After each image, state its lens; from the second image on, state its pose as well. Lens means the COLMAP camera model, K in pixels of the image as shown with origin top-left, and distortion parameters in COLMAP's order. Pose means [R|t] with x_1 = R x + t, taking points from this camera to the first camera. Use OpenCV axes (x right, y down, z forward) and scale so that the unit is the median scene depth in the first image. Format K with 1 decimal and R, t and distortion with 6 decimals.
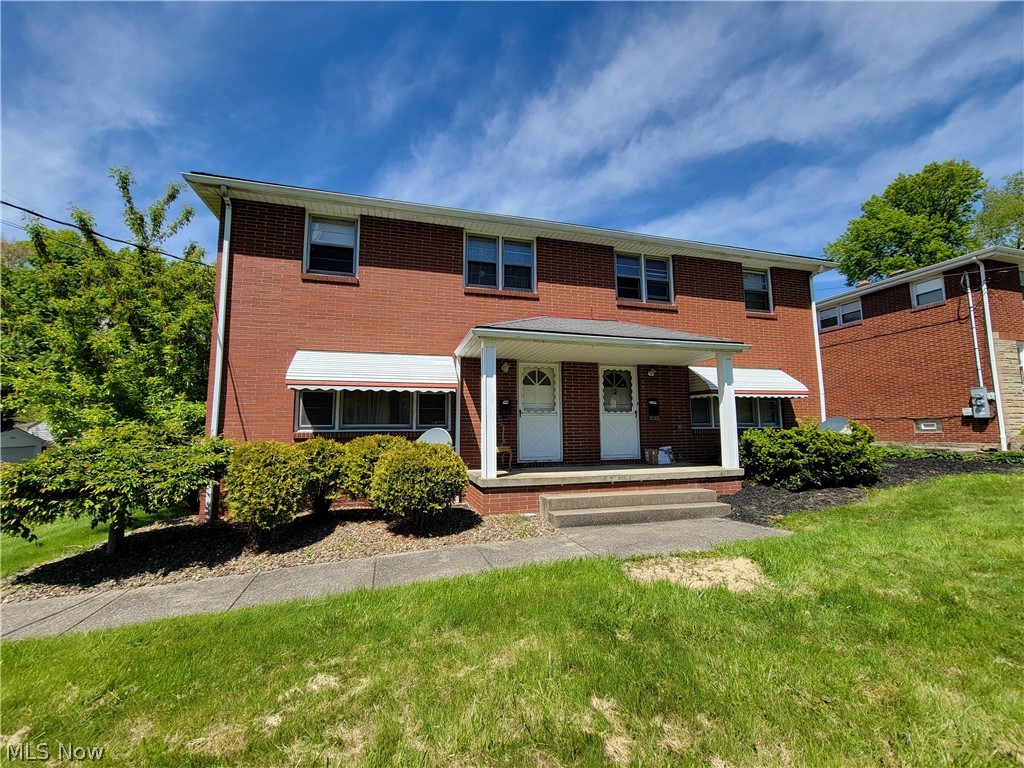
lens RADIAL K [[414.1, 0, 513.3], [0, 414.1, 382.1], [0, 0, 1]] dist [-0.004273, 0.000781]
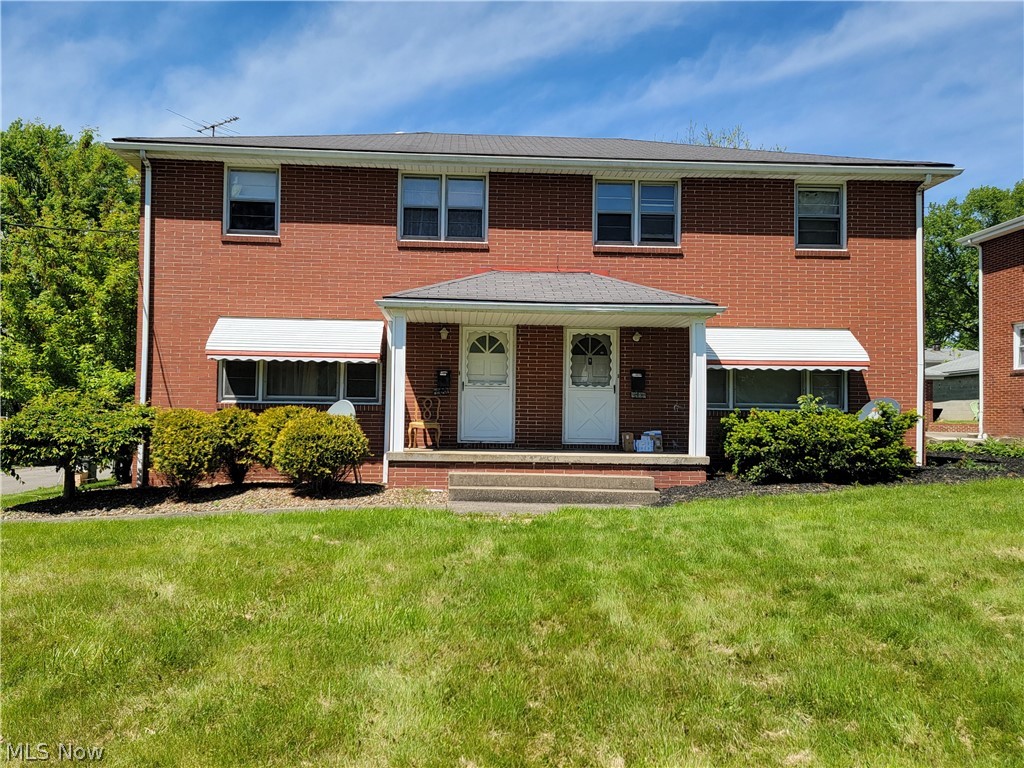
lens RADIAL K [[815.5, 0, 511.8], [0, 815.5, 373.6], [0, 0, 1]] dist [0.070823, -0.017996]
pose [[0.977229, 0.010358, -0.211932, 0.523977], [0.002906, 0.998061, 0.062180, -0.062074], [0.212166, -0.061380, 0.975304, -0.693881]]
